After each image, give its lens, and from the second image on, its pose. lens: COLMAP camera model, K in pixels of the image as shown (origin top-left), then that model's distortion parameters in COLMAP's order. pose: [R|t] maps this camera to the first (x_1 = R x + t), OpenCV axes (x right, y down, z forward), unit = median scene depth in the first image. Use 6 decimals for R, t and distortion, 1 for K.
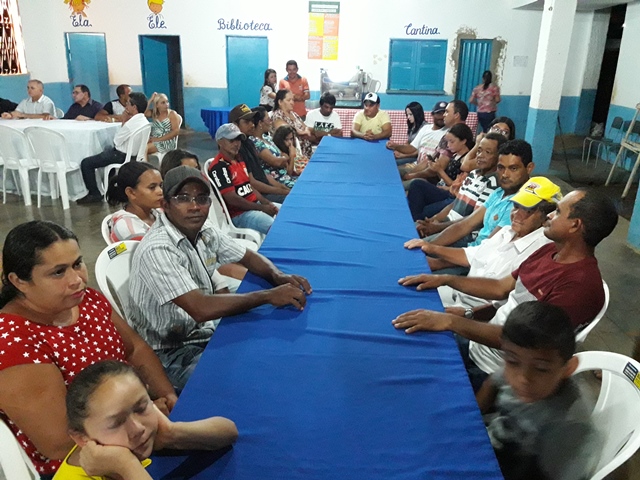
lens RADIAL K [[515.4, 0, 320.0], [0, 515.4, 240.0], [0, 0, 1]] dist [0.103869, -0.169455]
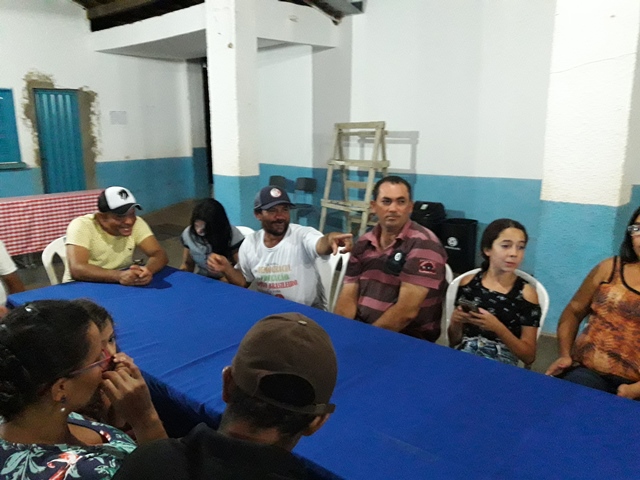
lens RADIAL K [[515.4, 0, 320.0], [0, 515.4, 240.0], [0, 0, 1]] dist [0.103869, -0.169455]
pose [[0.603129, -0.201235, 0.771842, -0.100997], [0.281396, 0.959117, 0.030174, -0.149604], [-0.746359, 0.198995, 0.635098, 0.445946]]
